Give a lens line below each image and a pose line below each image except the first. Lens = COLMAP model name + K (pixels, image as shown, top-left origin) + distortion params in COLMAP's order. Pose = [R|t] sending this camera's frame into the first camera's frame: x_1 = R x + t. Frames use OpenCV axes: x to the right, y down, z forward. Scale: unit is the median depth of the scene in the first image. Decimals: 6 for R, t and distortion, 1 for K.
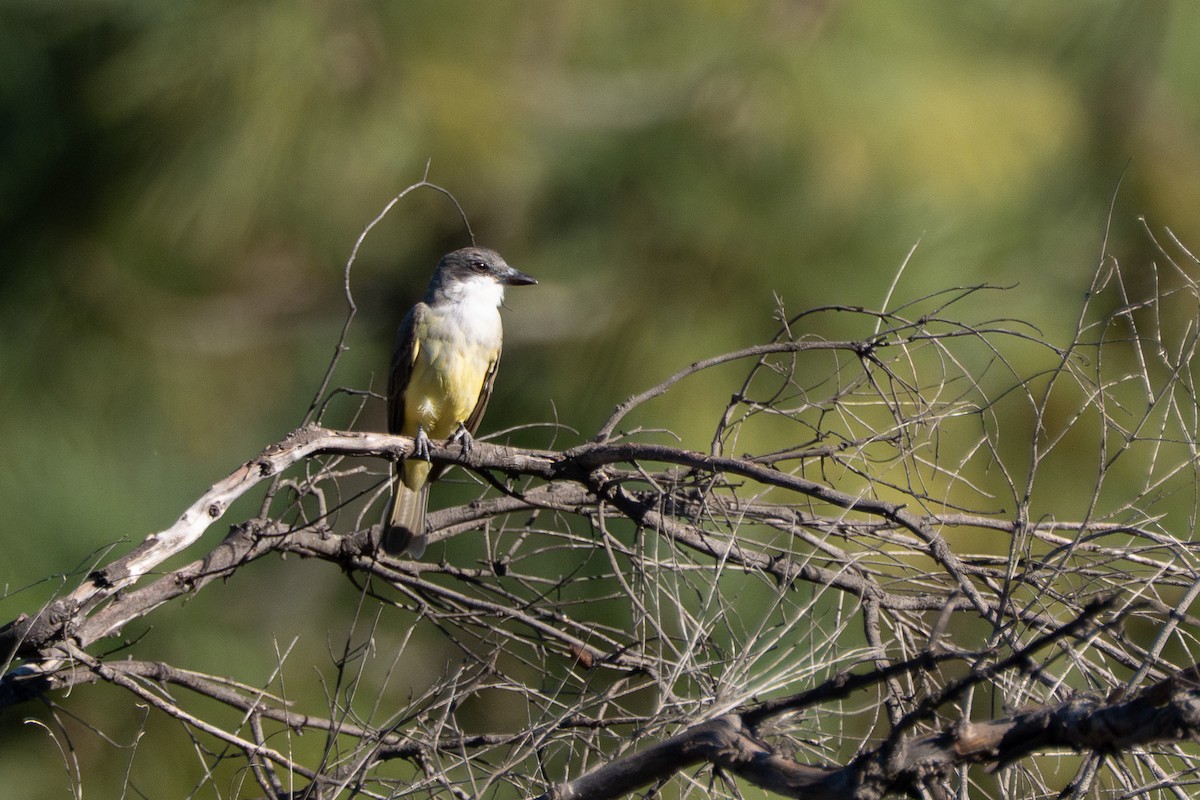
lens RADIAL K [[489.9, 0, 600.0], [0, 489.9, 398.8], [0, 0, 1]] dist [-0.003387, 0.000525]
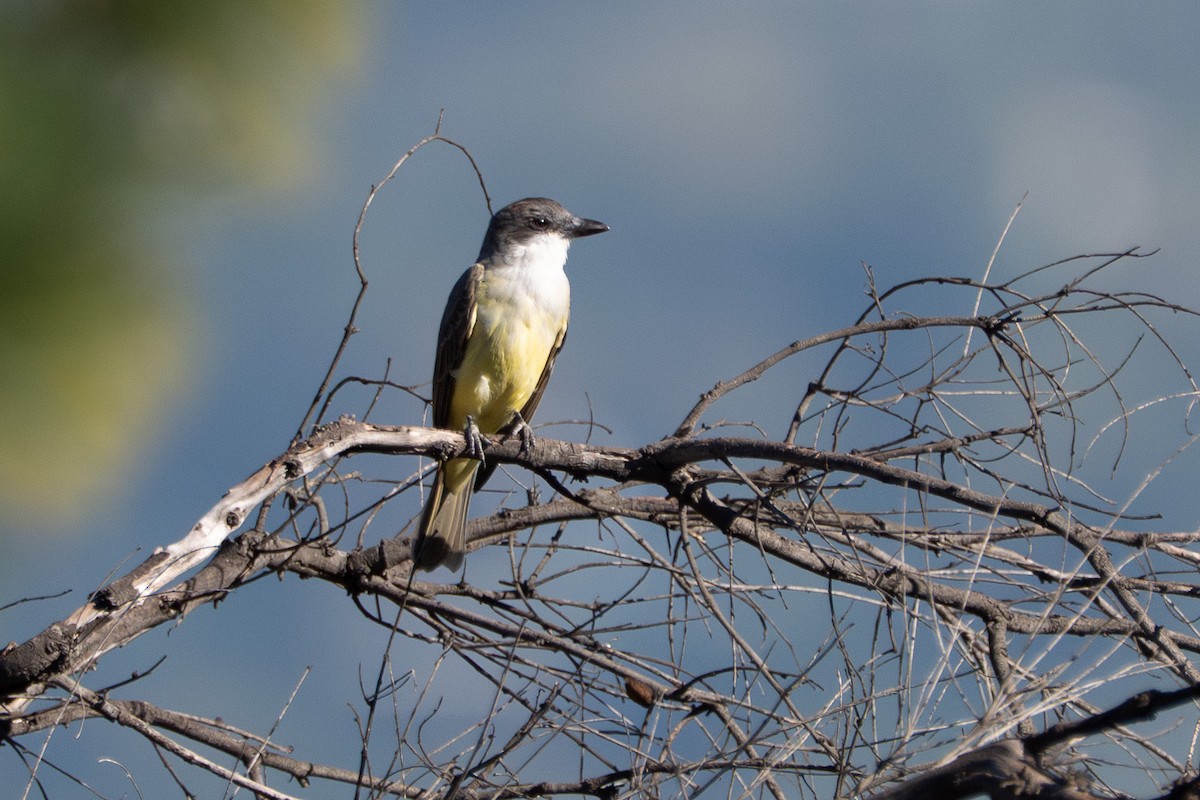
lens RADIAL K [[577.3, 0, 600.2], [0, 577.3, 400.4], [0, 0, 1]] dist [-0.000341, -0.000812]
pose [[0.999989, -0.004324, 0.001551, -0.145908], [0.004308, 0.999942, 0.009913, 0.015838], [-0.001593, -0.009906, 0.999950, 0.004416]]
